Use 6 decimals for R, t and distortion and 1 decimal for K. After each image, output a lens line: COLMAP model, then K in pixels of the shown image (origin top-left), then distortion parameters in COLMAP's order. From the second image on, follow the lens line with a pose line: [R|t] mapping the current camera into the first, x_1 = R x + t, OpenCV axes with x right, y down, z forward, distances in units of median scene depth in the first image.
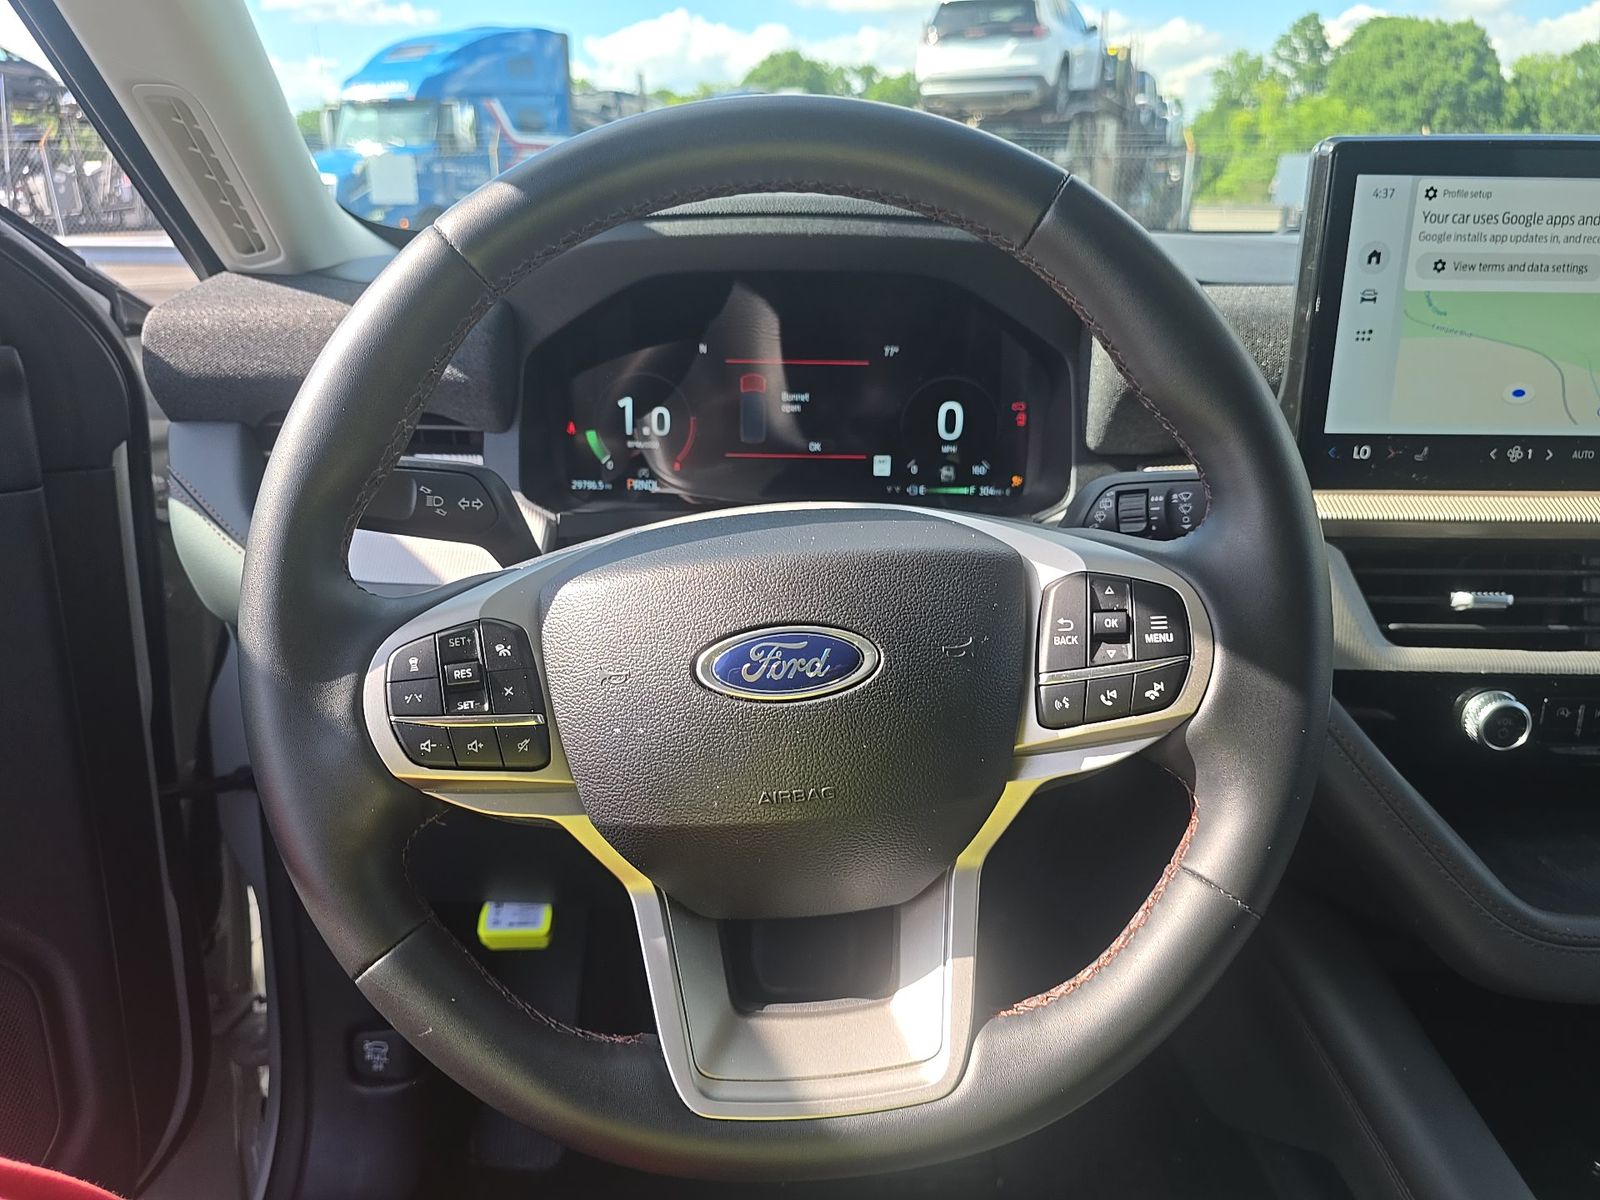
lens RADIAL K [[1061.3, 0, 797.7], [0, 1061.3, 616.4], [0, 0, 1]] dist [0.027851, -0.031917]
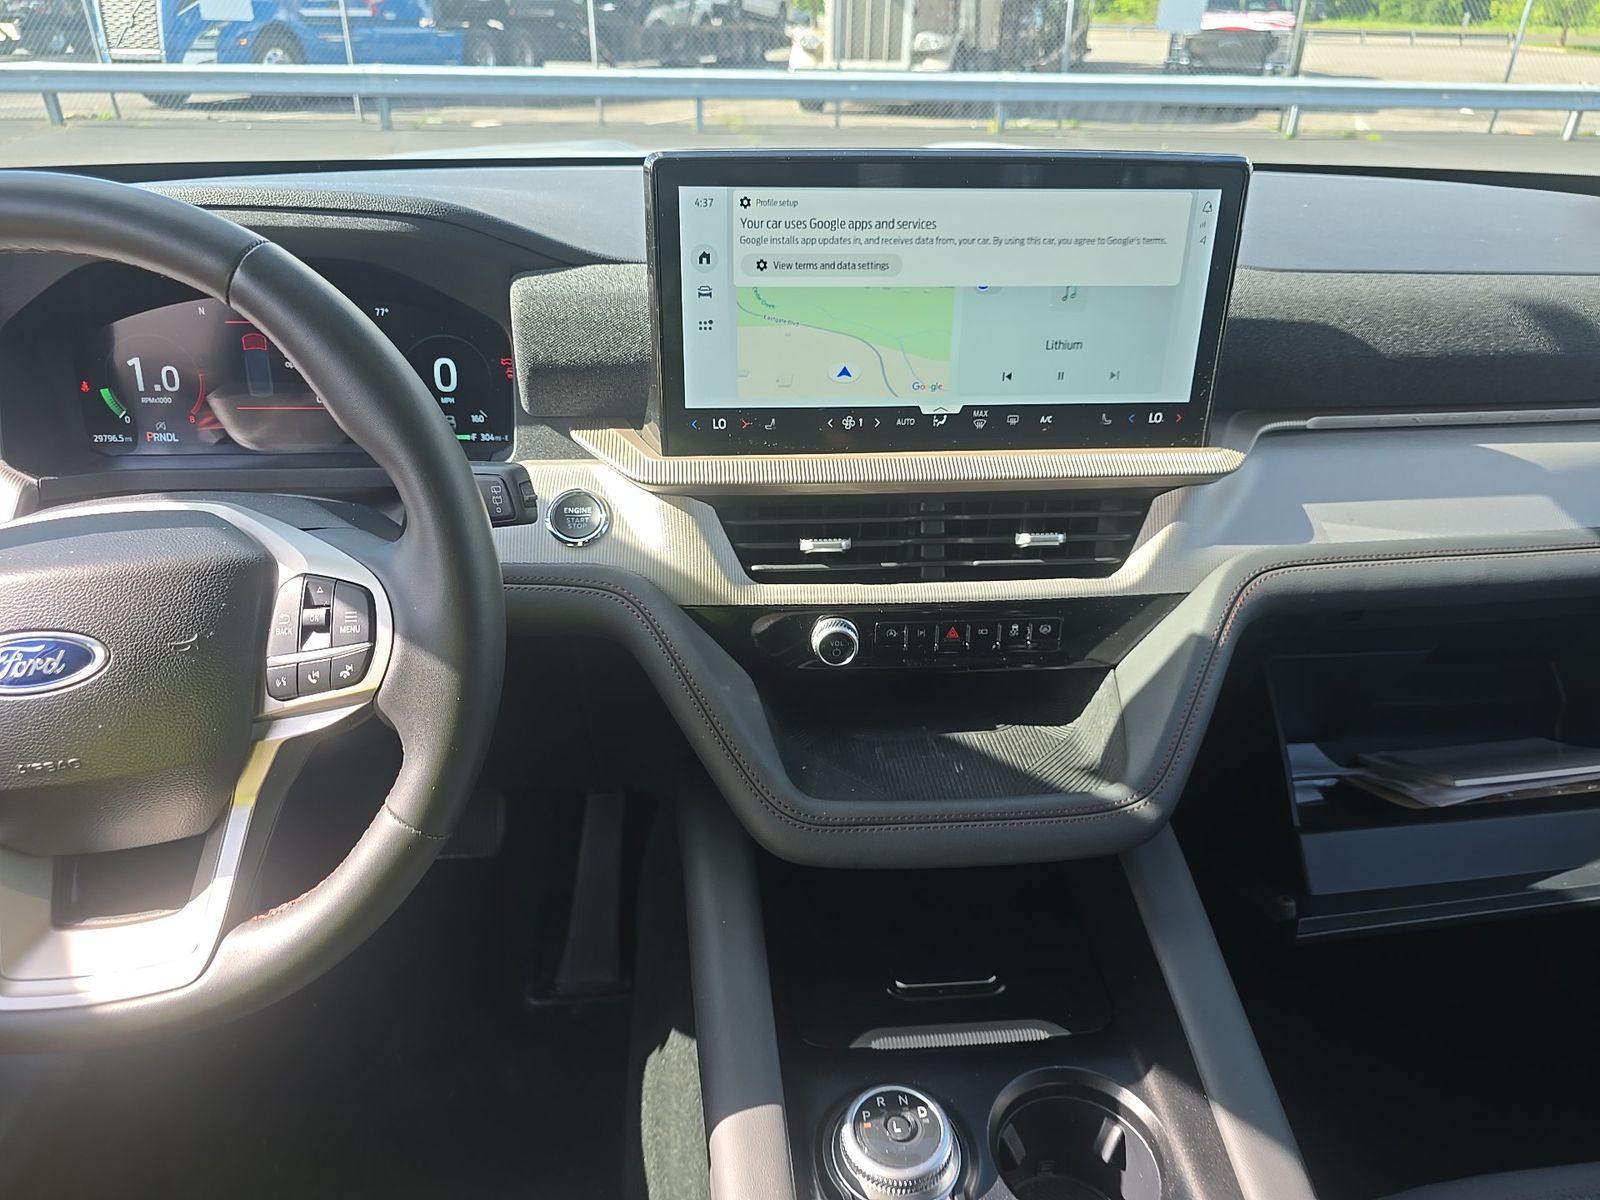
lens RADIAL K [[1061.3, 0, 832.5], [0, 1061.3, 603.9], [0, 0, 1]] dist [0.027851, -0.031917]
pose [[0.995573, -0.033568, 0.087794, 0.556288], [0.020731, 0.989472, 0.143234, -0.124695], [-0.091678, -0.140780, 0.985787, -0.206645]]
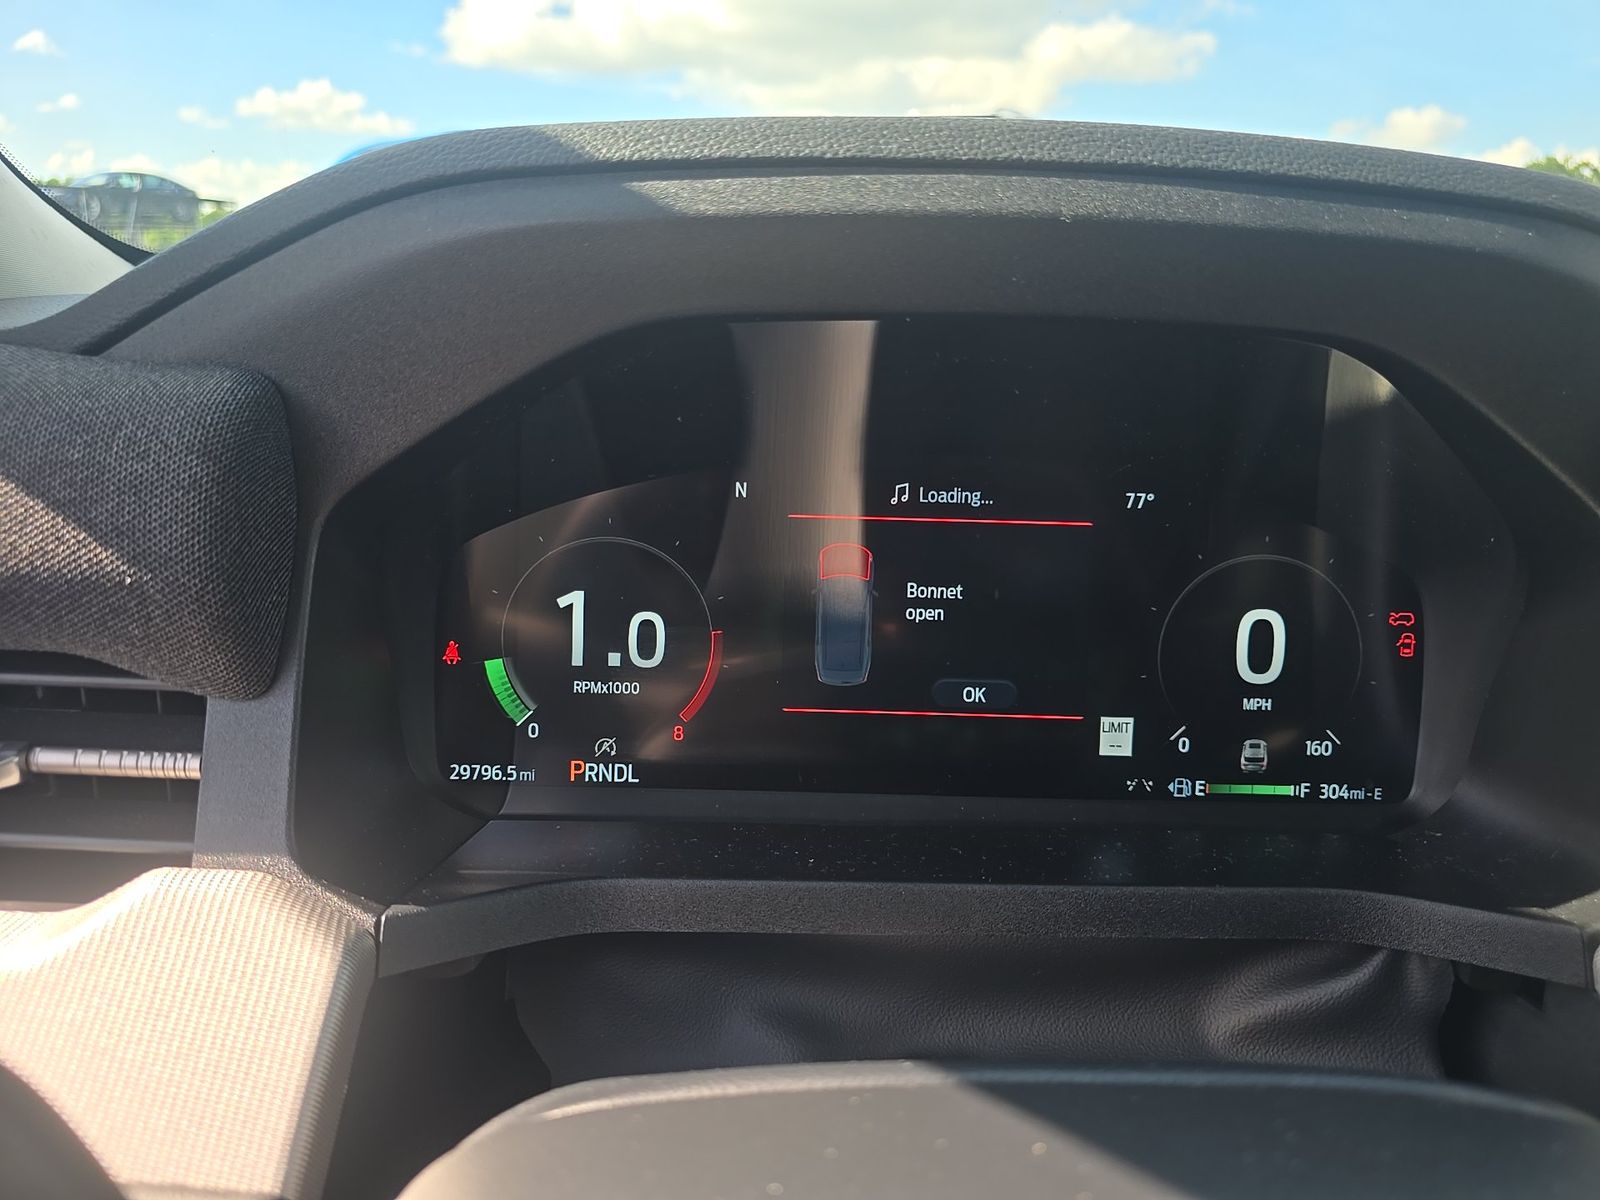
lens RADIAL K [[1061.3, 0, 794.0], [0, 1061.3, 601.9], [0, 0, 1]] dist [0.027851, -0.031917]
pose [[0.999139, 0.012186, 0.039662, -0.105251], [-0.008126, 0.994859, -0.100948, -0.194549], [-0.040689, 0.100538, 0.994101, 0.676901]]
